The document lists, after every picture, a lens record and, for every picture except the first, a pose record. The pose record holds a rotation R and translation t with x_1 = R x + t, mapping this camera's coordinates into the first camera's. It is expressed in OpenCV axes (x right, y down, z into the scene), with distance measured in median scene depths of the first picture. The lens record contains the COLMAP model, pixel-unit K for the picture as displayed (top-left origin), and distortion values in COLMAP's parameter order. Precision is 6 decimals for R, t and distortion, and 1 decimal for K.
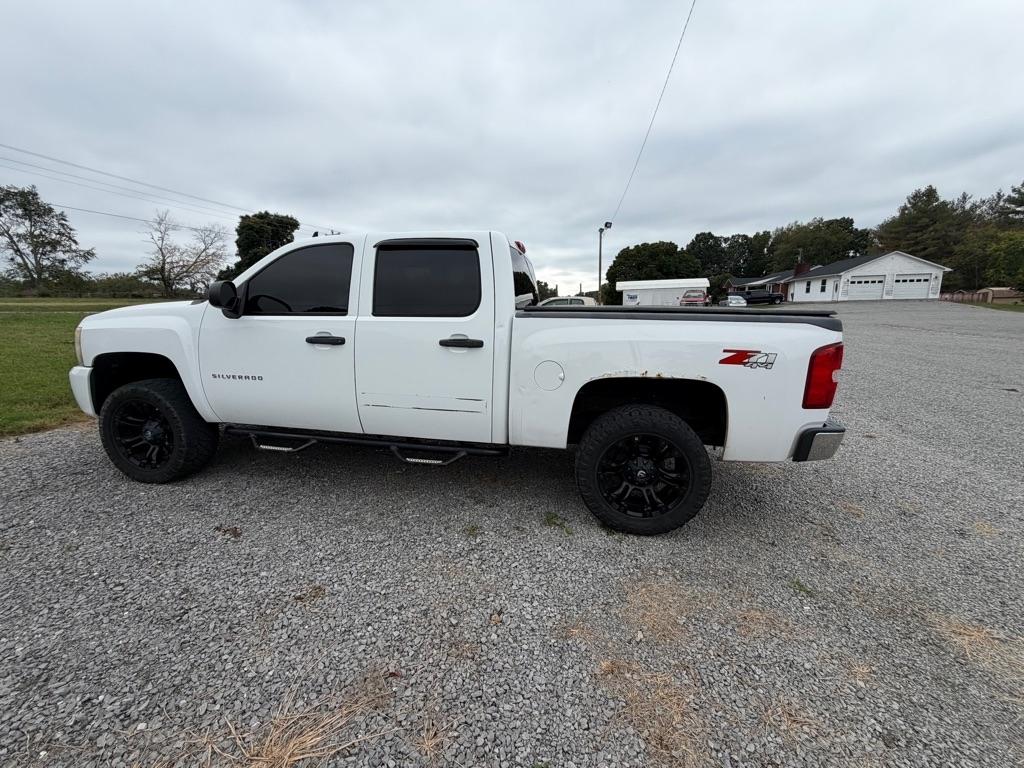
lens RADIAL K [[407.8, 0, 509.2], [0, 407.8, 383.5], [0, 0, 1]] dist [-0.000367, 0.000326]
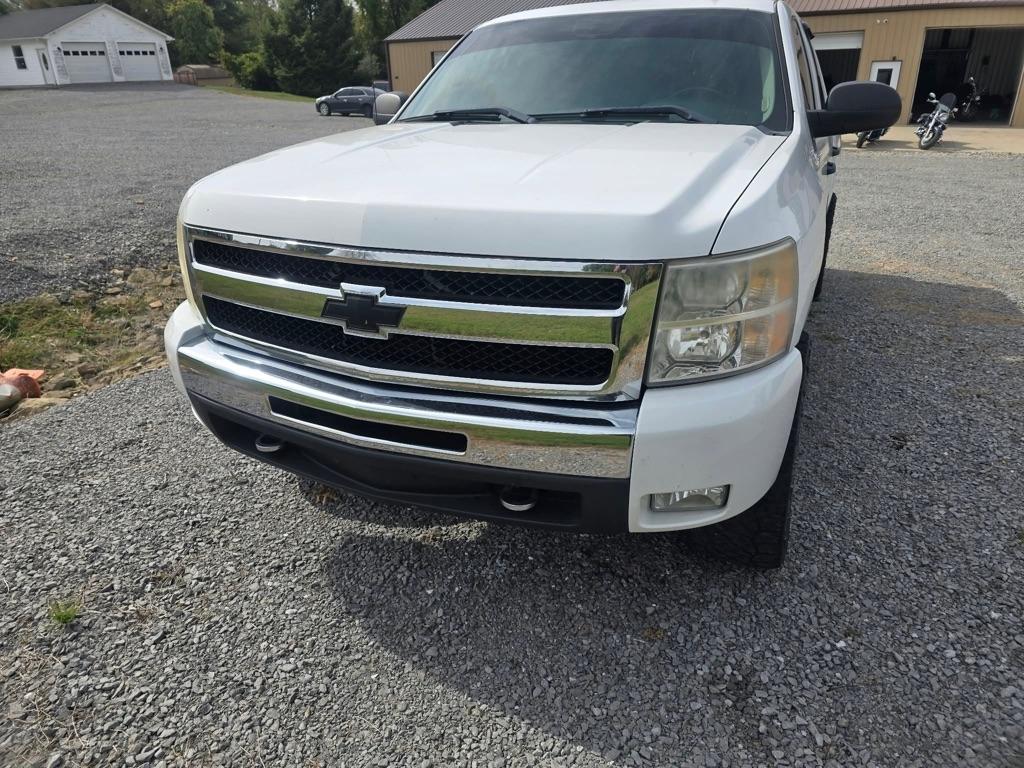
lens RADIAL K [[709.4, 0, 512.0], [0, 709.4, 384.0], [0, 0, 1]] dist [-0.002984, -0.007099]
pose [[0.257651, -0.379900, 0.888421, -0.121646], [0.192628, 0.921203, 0.338053, -0.018764], [-0.946842, 0.084035, 0.310528, 0.076146]]
